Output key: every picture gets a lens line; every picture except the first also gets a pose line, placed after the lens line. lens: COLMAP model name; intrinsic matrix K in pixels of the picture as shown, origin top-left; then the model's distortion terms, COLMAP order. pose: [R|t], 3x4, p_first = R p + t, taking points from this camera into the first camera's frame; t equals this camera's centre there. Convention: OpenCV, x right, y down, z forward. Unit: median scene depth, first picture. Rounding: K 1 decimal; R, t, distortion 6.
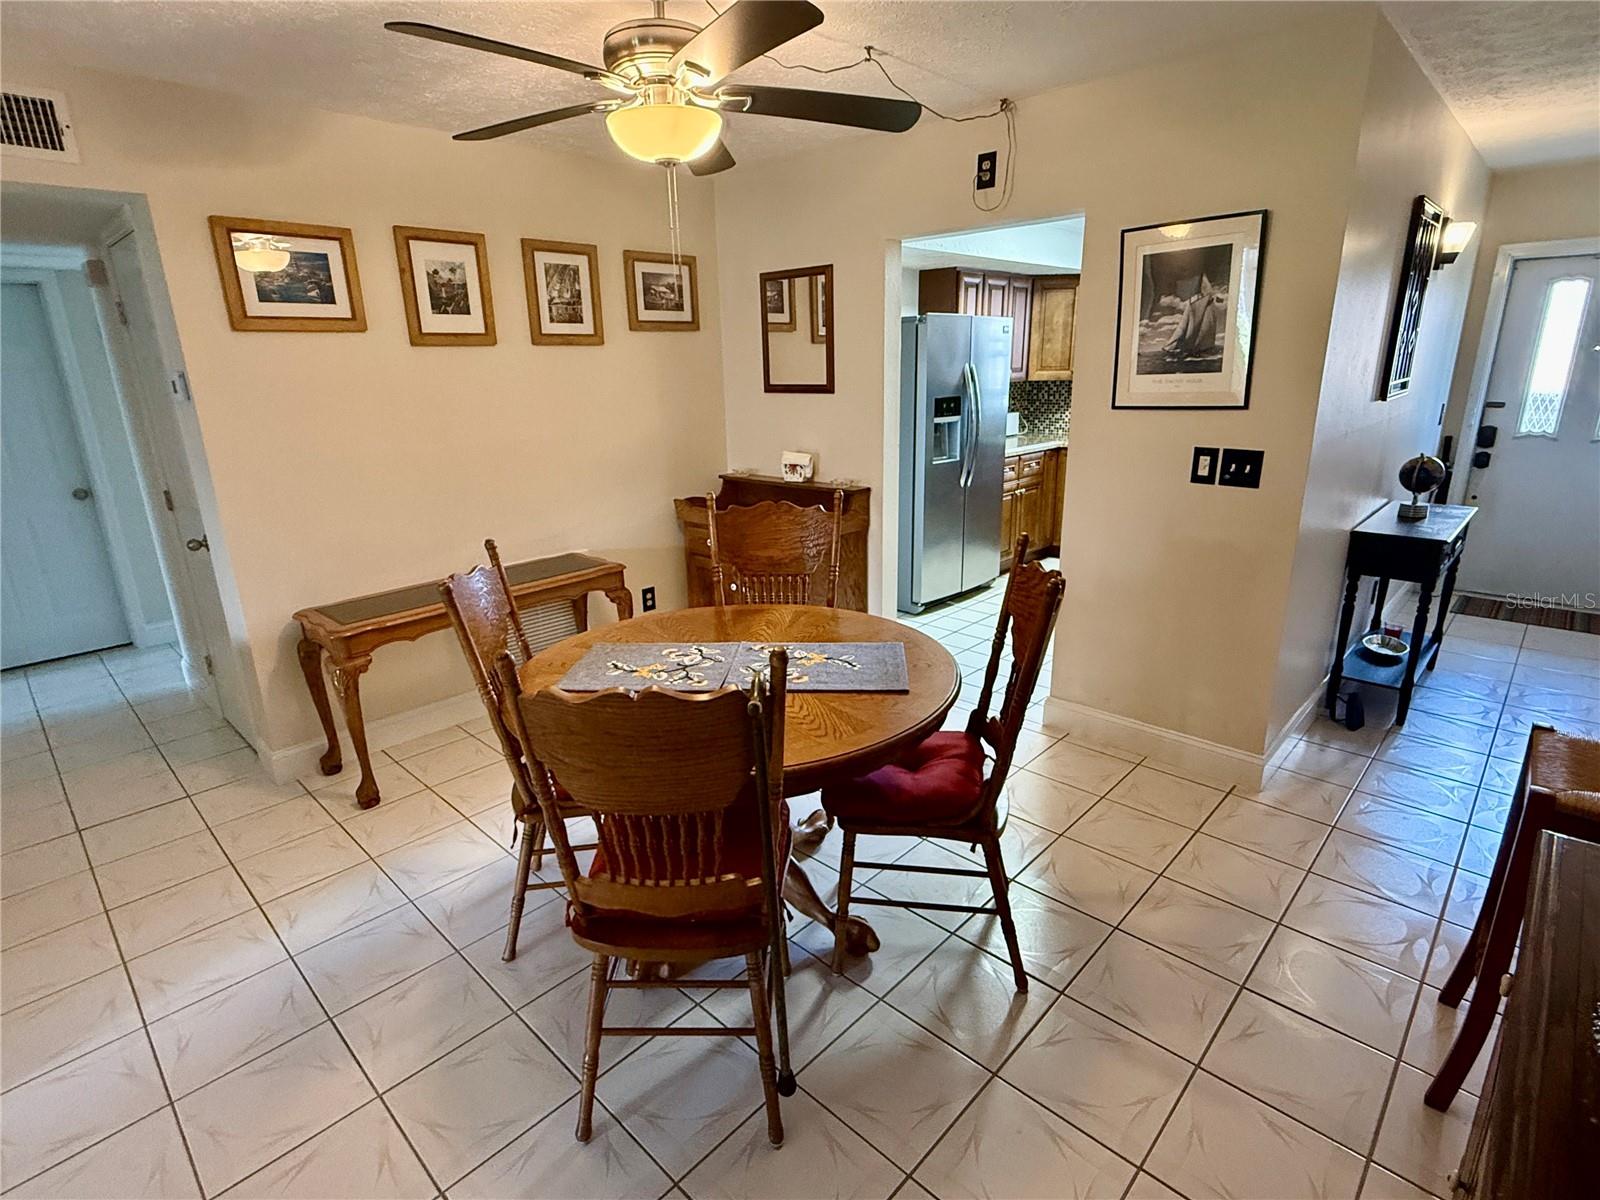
lens RADIAL K [[808.8, 0, 802.1], [0, 808.8, 584.8], [0, 0, 1]] dist [0.000285, -0.000105]
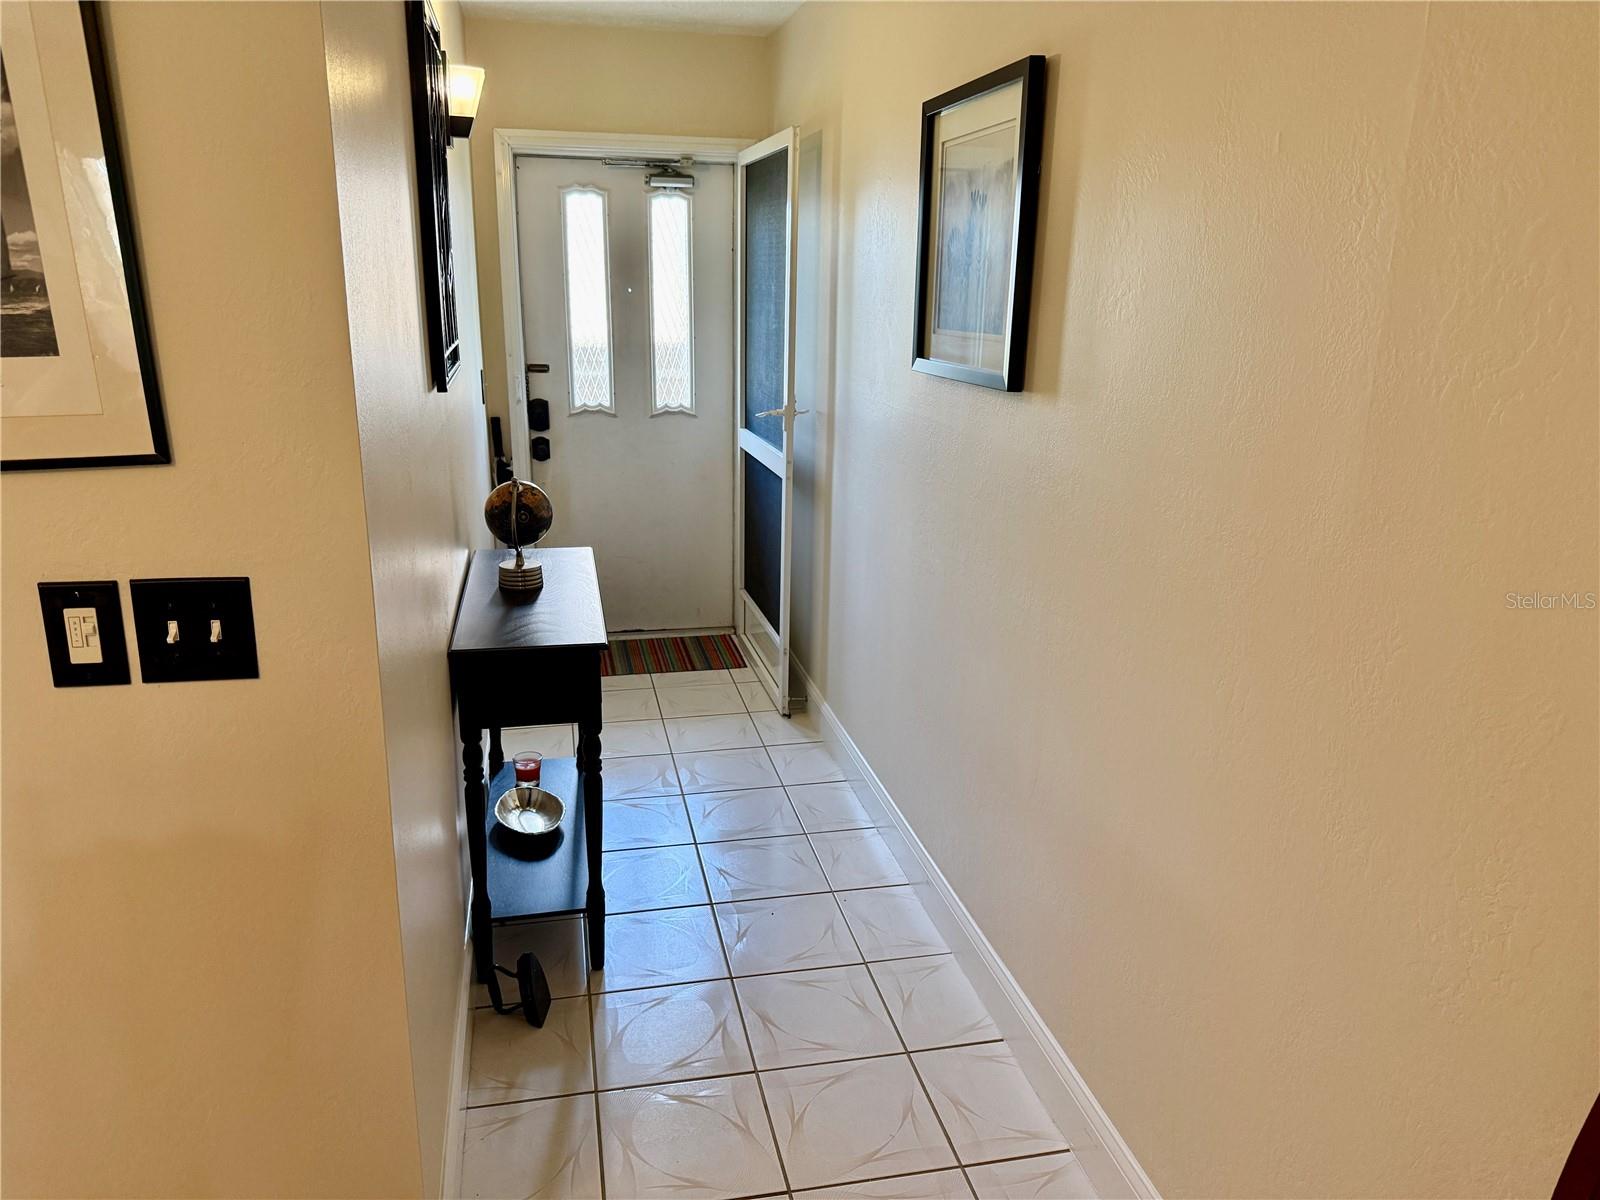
lens RADIAL K [[1135.3, 0, 808.7], [0, 1135.3, 637.8], [0, 0, 1]] dist [0.032632, -0.020154]
pose [[0.557675, -0.216624, 0.801294, 0.276735], [0.190048, 0.973025, 0.130782, -0.146291], [-0.808010, 0.079351, 0.583801, 0.469724]]
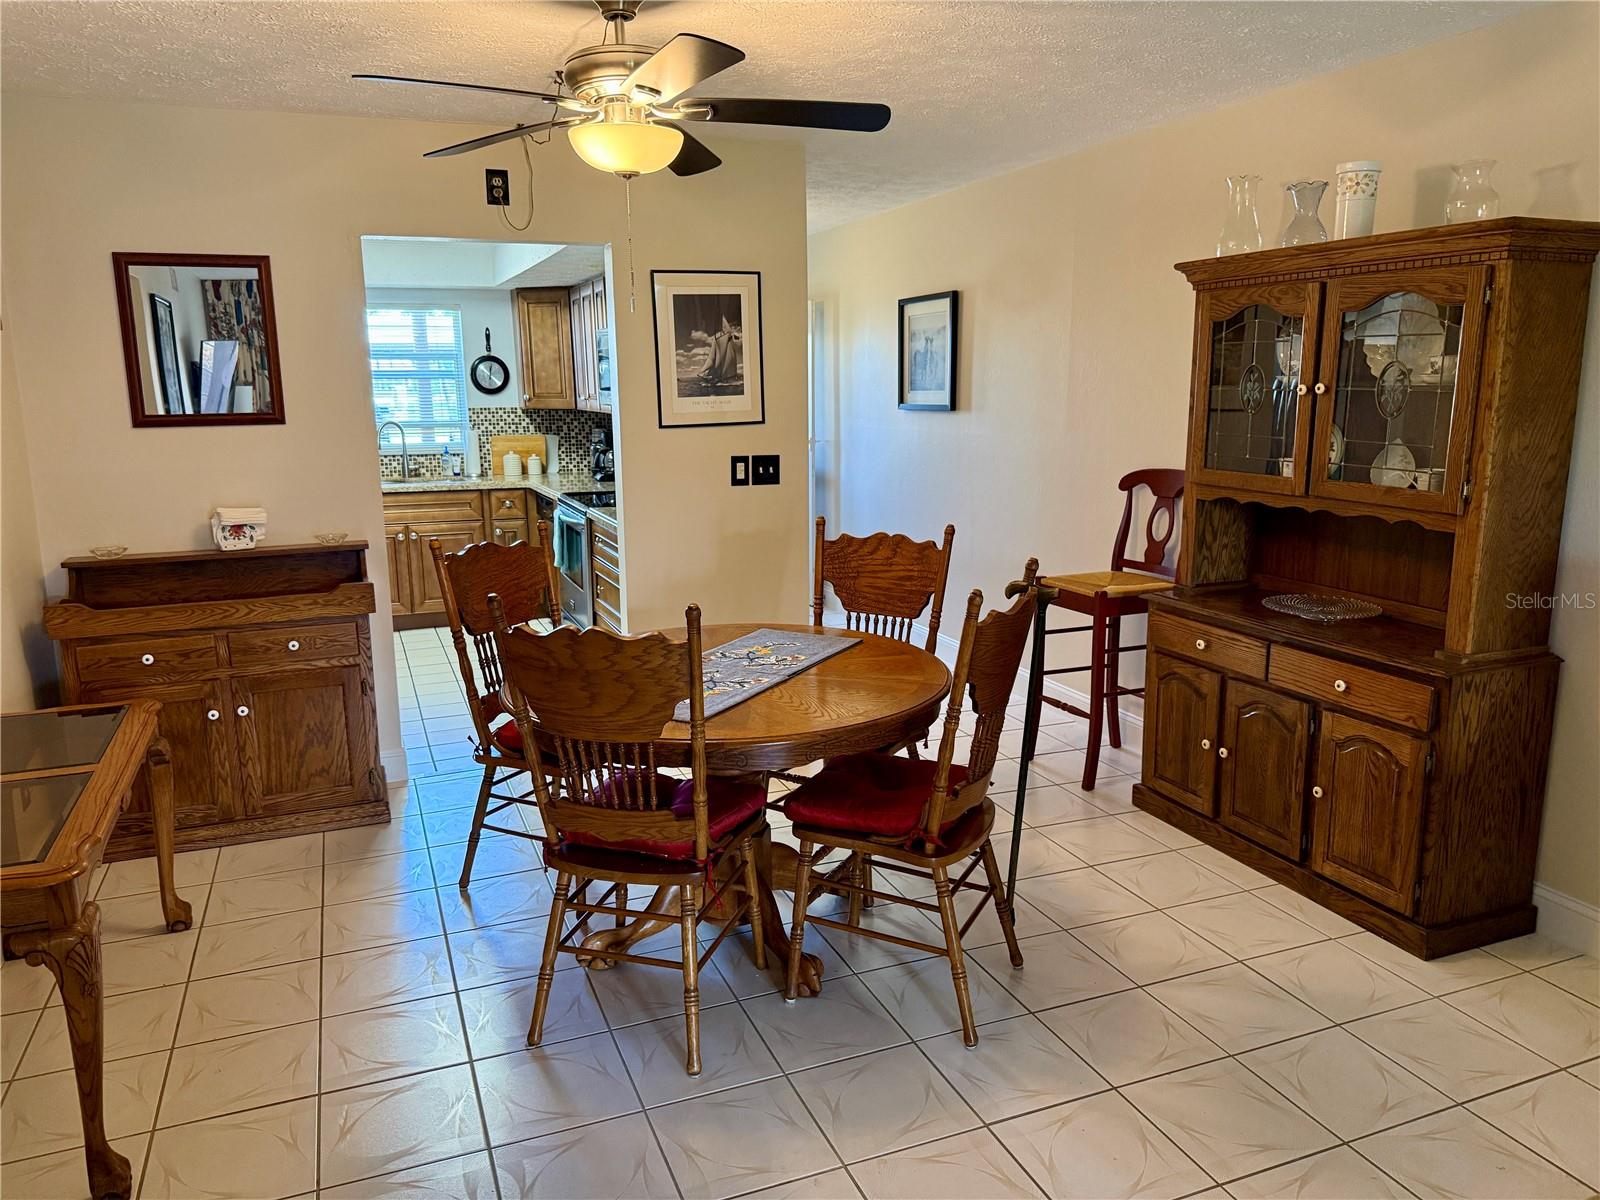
lens RADIAL K [[1135.3, 0, 804.4], [0, 1135.3, 593.7], [0, 0, 1]] dist [0.032632, -0.020154]
pose [[0.411501, -0.152519, 0.898557, -0.983959], [0.239731, 0.969295, 0.054740, -0.037860], [-0.879316, 0.192887, 0.435429, 0.205390]]
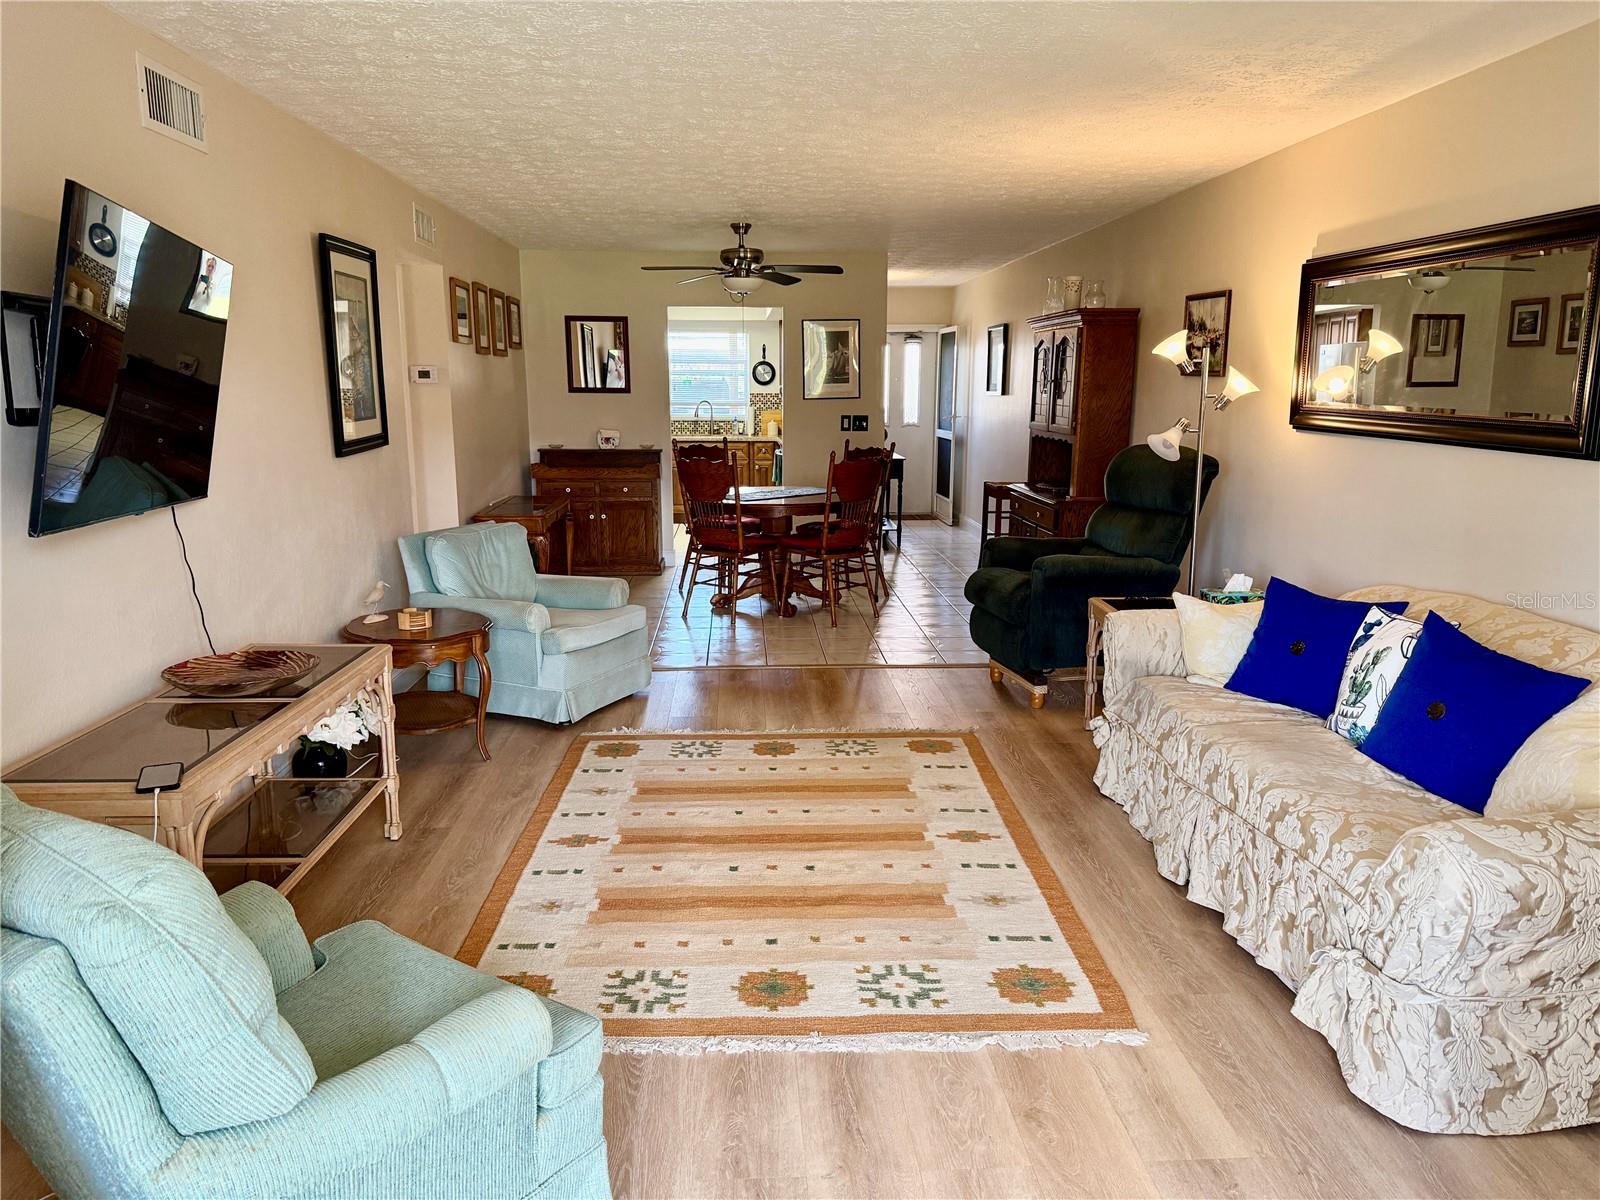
lens RADIAL K [[1135.3, 0, 799.4], [0, 1135.3, 616.8], [0, 0, 1]] dist [0.032632, -0.020154]
pose [[0.688611, -0.124964, 0.714282, -1.923883], [0.175601, 0.984457, 0.002941, 0.354143], [-0.703548, 0.123404, 0.699852, -1.079072]]
